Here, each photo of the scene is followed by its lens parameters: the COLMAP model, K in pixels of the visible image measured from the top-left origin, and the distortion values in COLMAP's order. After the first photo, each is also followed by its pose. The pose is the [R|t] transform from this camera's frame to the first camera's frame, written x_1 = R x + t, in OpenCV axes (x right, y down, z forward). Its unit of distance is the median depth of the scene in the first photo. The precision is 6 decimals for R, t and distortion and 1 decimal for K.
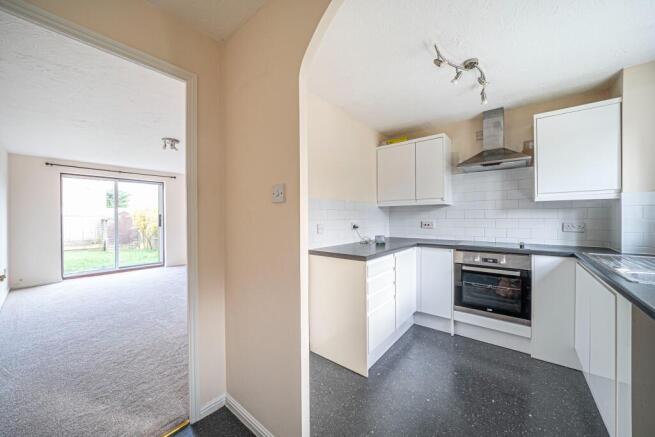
lens RADIAL K [[237.6, 0, 326.0], [0, 237.6, 218.5], [0, 0, 1]] dist [-0.000283, 0.000188]
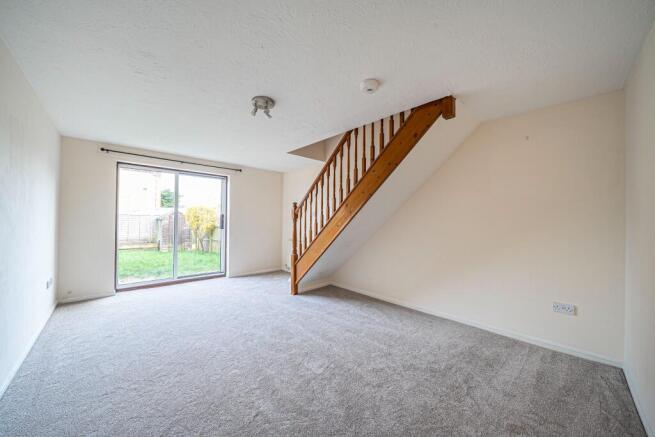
lens RADIAL K [[237.6, 0, 329.4], [0, 237.6, 218.7], [0, 0, 1]] dist [-0.000283, 0.000188]
pose [[0.992262, 0.017470, -0.122925, -0.221157], [-0.018801, 0.999776, -0.009676, -0.001389], [0.122729, 0.011912, 0.992369, 0.214799]]
